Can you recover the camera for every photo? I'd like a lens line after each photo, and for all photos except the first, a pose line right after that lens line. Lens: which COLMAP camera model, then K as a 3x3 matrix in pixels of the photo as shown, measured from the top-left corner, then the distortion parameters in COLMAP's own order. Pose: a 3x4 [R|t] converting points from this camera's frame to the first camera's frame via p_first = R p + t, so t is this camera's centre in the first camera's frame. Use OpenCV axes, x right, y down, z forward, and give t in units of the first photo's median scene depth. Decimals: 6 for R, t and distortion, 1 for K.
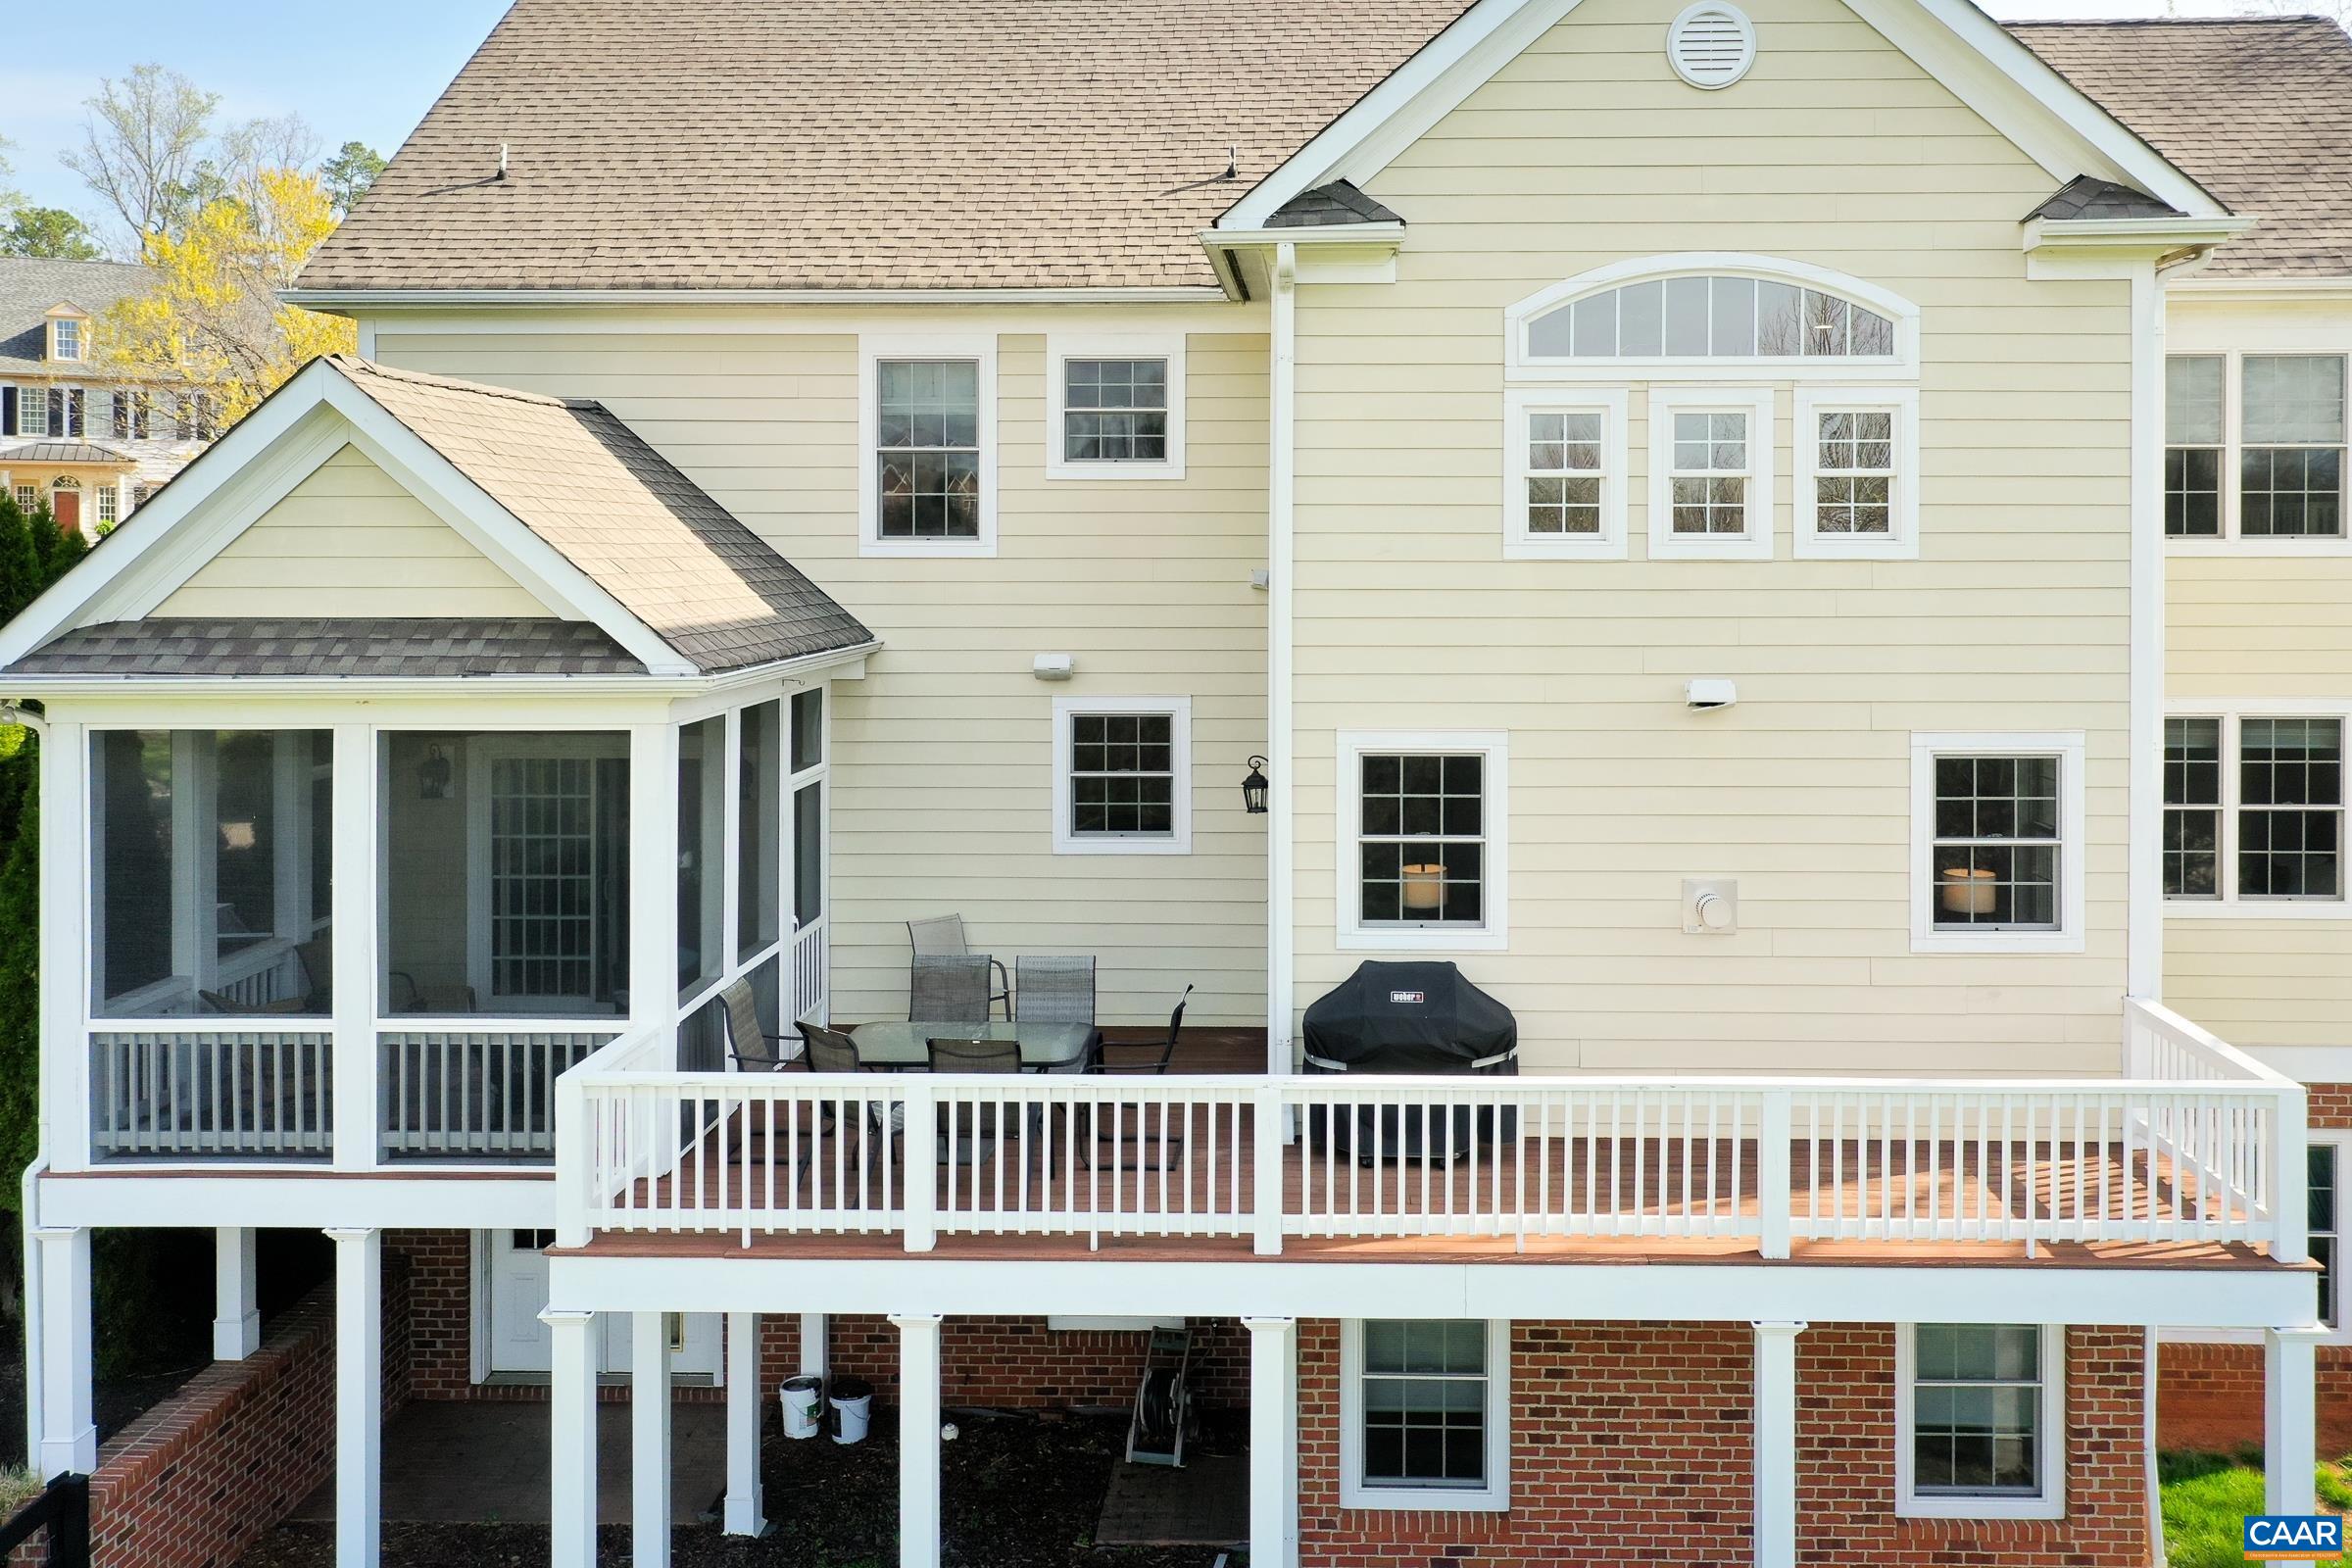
lens RADIAL K [[2058.2, 0, 1185.6], [0, 2058.2, 555.6], [0, 0, 1]] dist [0.008192, -0.002437]
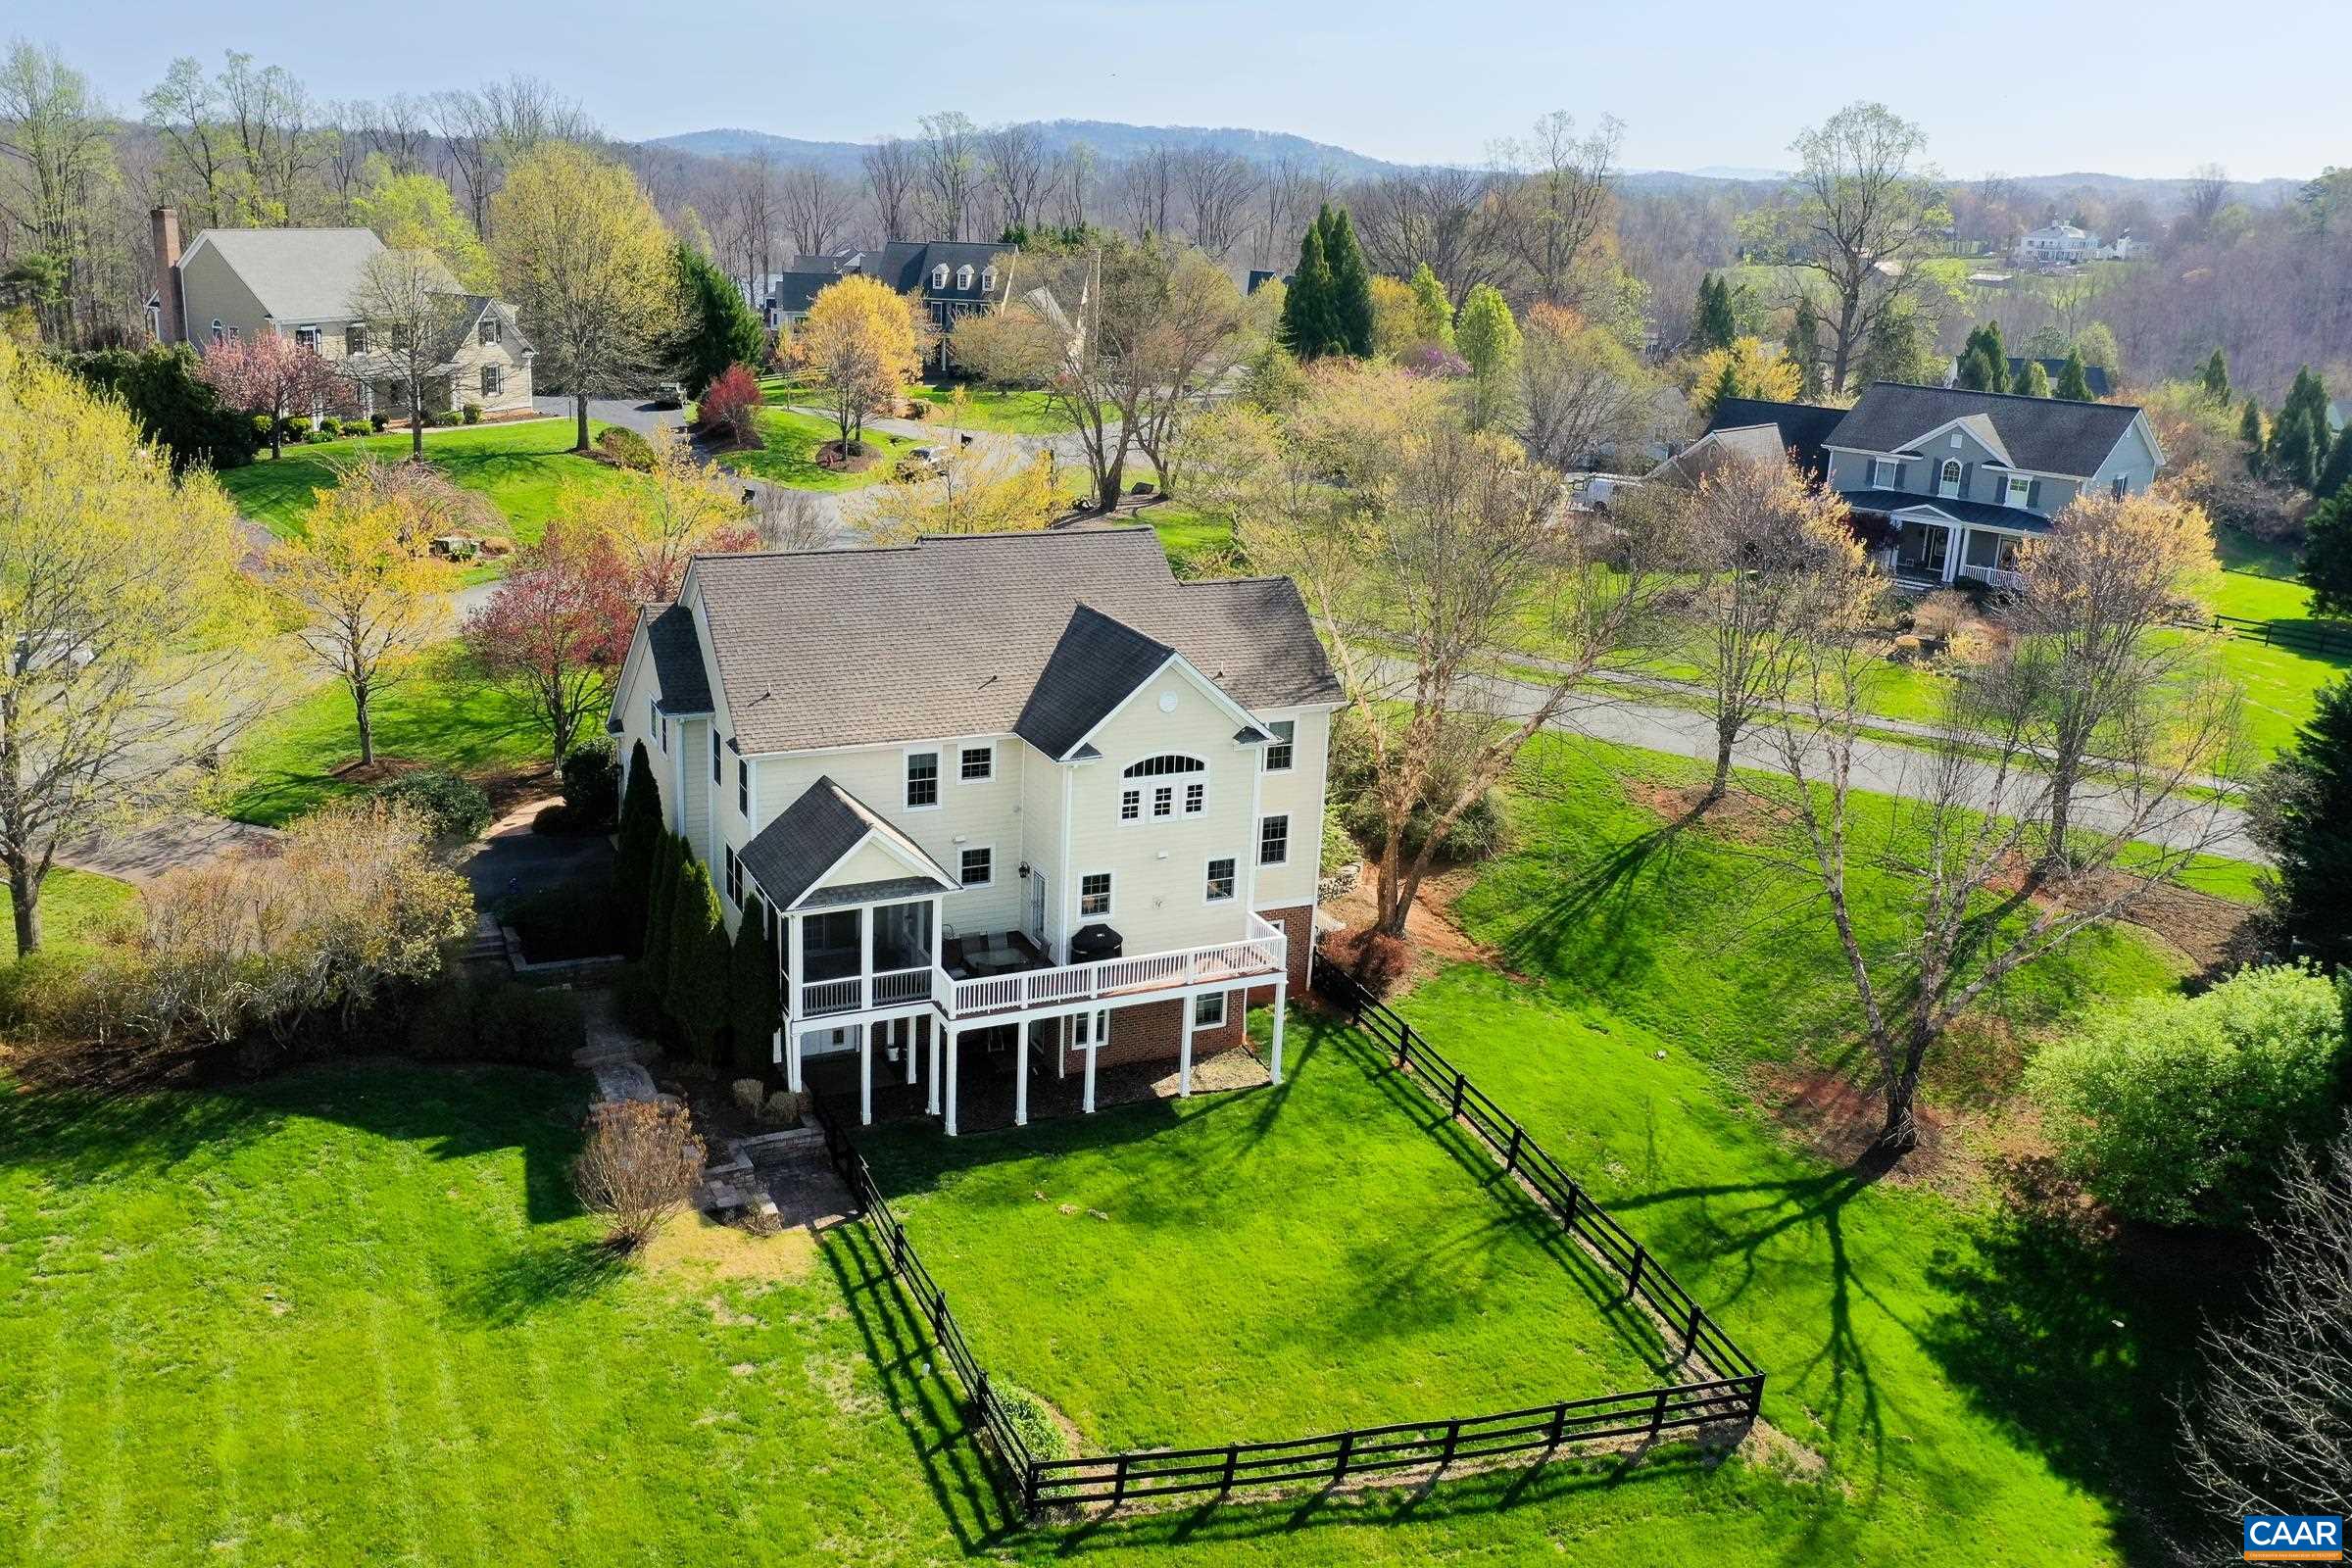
lens RADIAL K [[2058.2, 0, 1181.3], [0, 2058.2, 784.2], [0, 0, 1]] dist [0.008192, -0.002437]
pose [[0.883879, -0.095814, 0.457797, -1.575710], [-0.029577, 0.965383, 0.259154, -1.131084], [-0.466780, -0.242601, 0.850447, -2.474496]]
